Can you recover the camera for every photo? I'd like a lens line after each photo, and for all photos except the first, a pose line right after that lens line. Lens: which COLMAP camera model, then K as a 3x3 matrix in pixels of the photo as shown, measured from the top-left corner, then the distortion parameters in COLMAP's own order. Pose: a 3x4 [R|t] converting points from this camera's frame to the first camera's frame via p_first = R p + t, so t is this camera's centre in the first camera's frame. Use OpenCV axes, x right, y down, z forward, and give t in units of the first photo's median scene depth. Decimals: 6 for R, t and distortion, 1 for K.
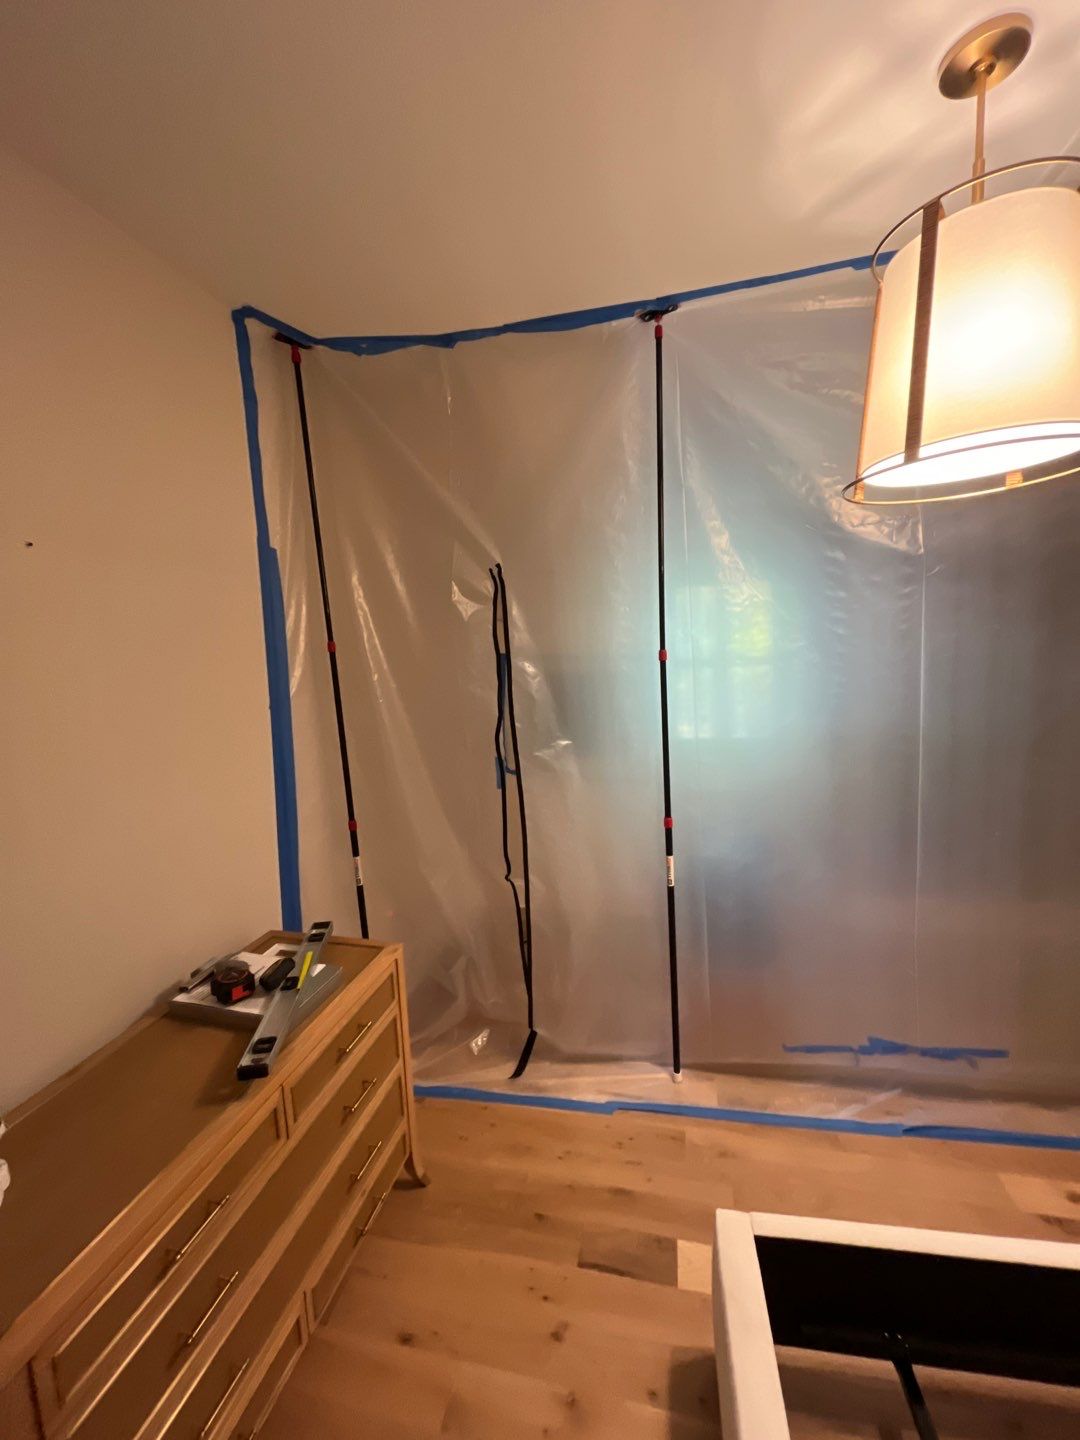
lens RADIAL K [[582.4, 0, 562.0], [0, 582.4, 738.5], [0, 0, 1]] dist [-0.000617, 0.000954]
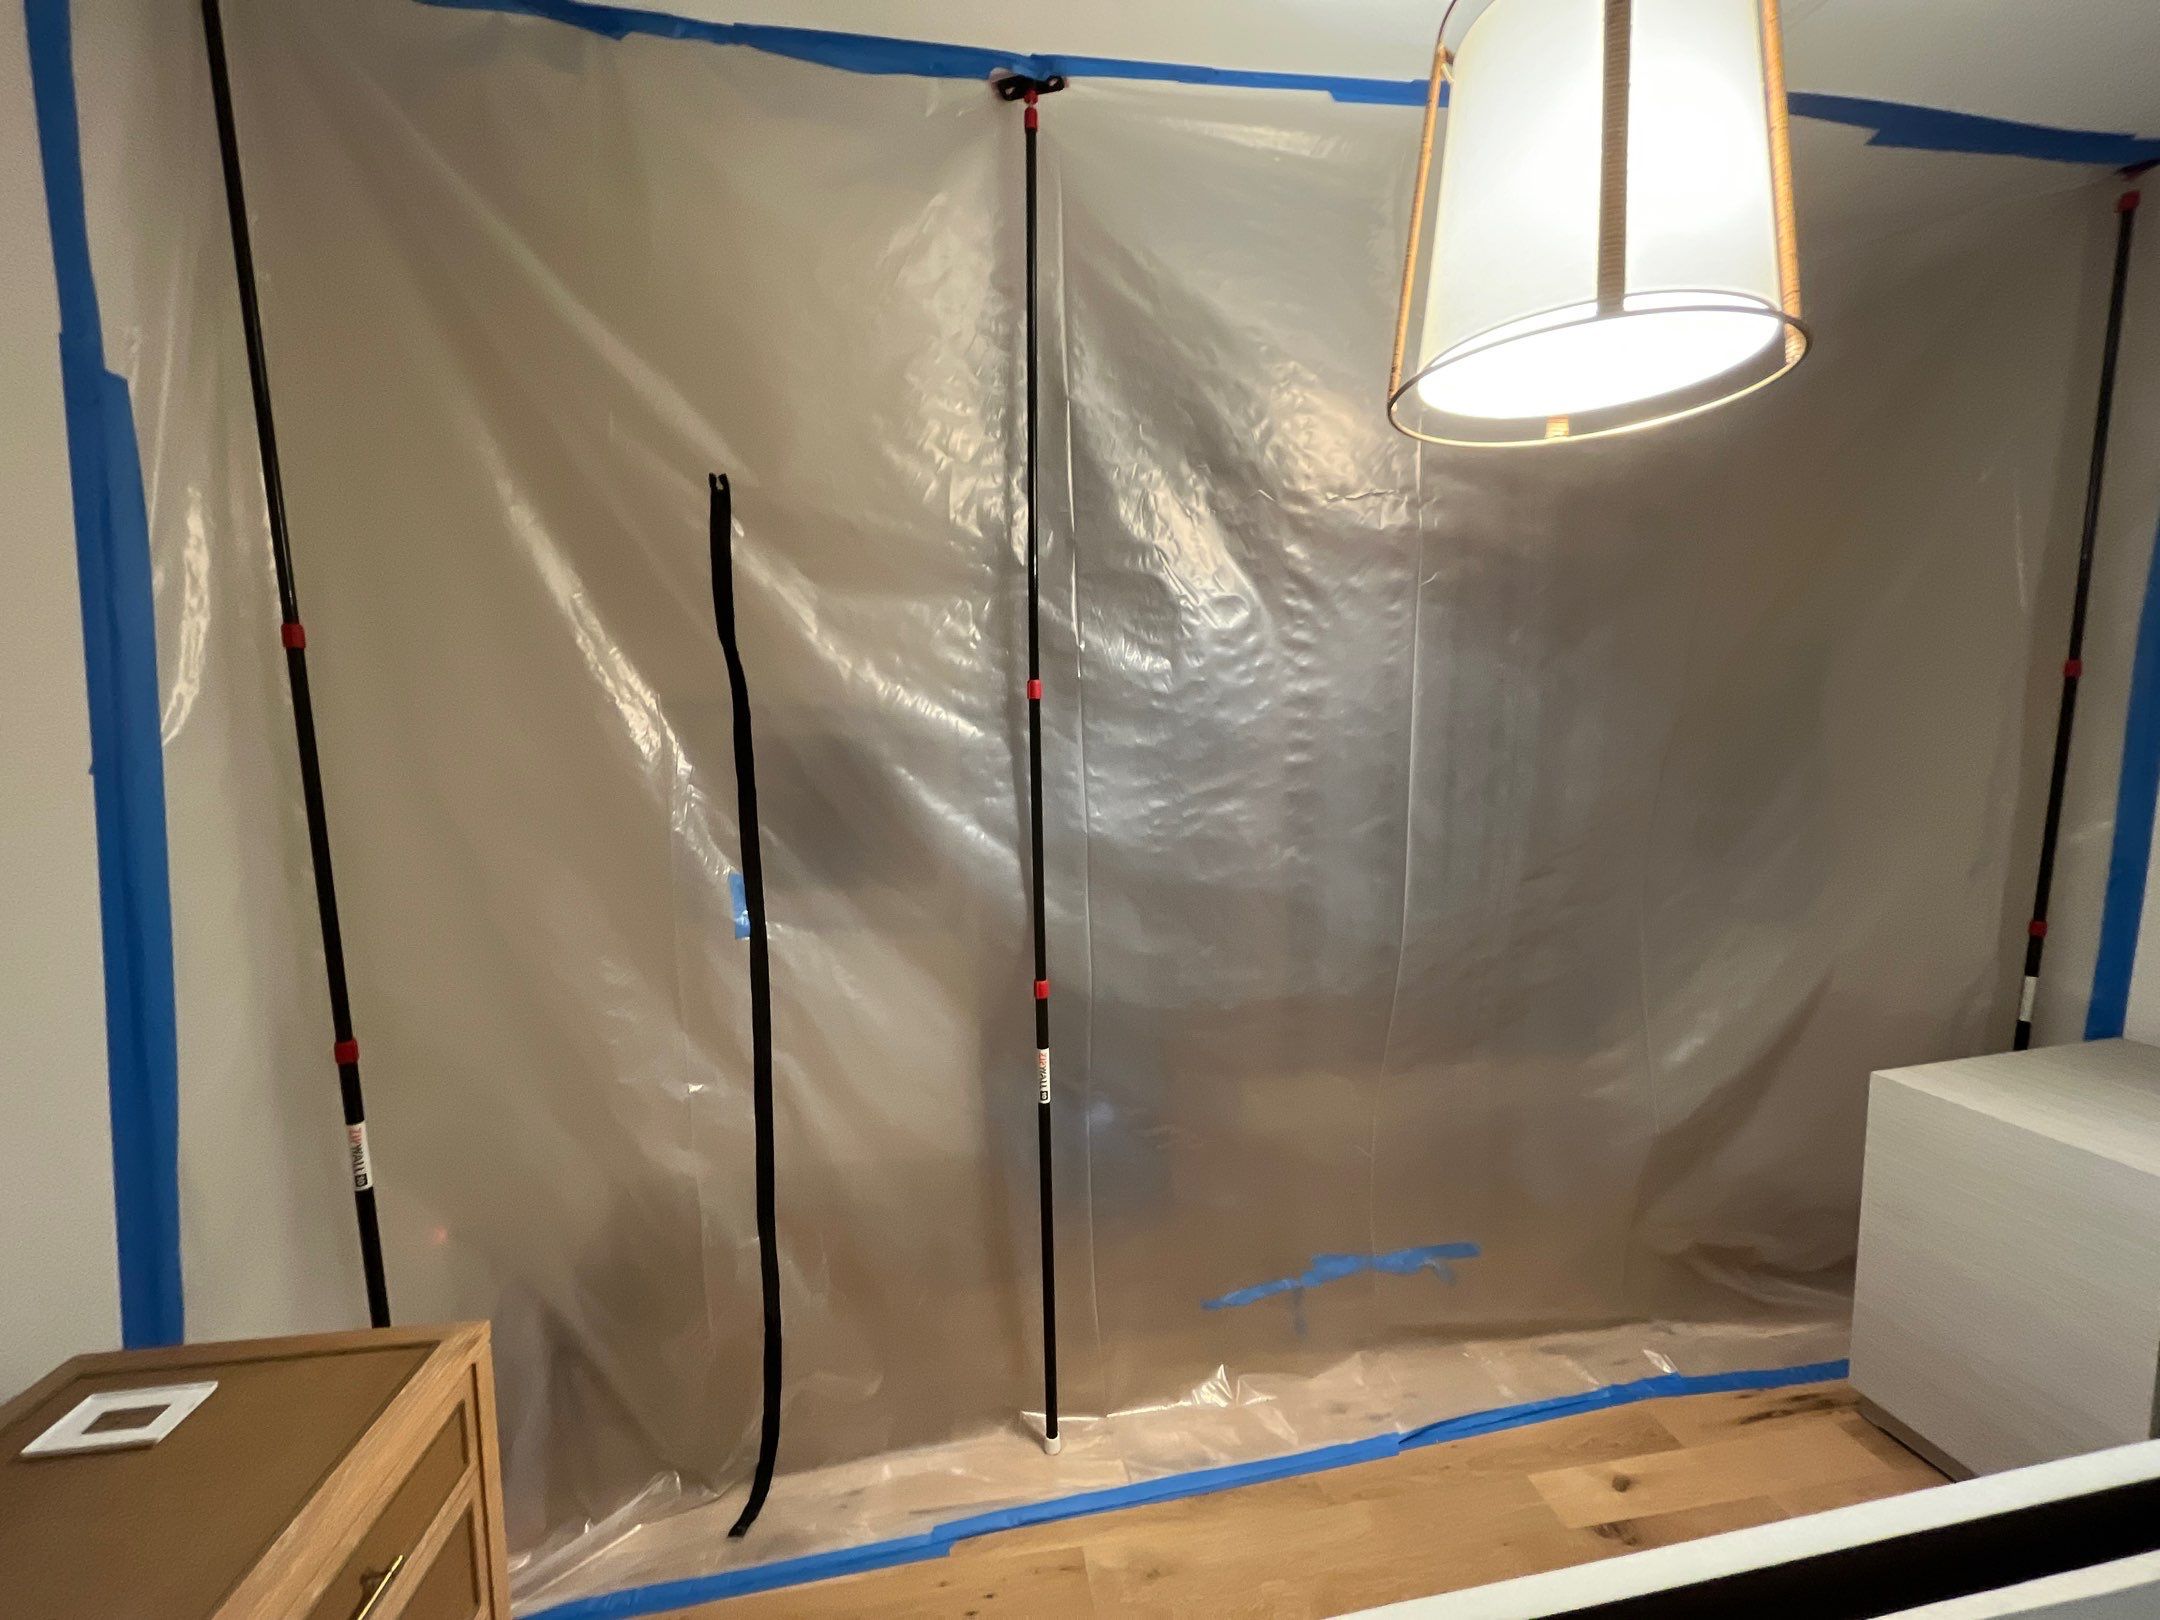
lens RADIAL K [[873.7, 0, 1089.8], [0, 873.7, 809.5], [0, 0, 1]] dist [-0.000617, 0.000954]
pose [[0.932007, -0.003738, 0.362420, -0.090671], [0.022155, 0.998665, -0.046673, 0.015164], [-0.361762, 0.051529, 0.930845, 0.214424]]
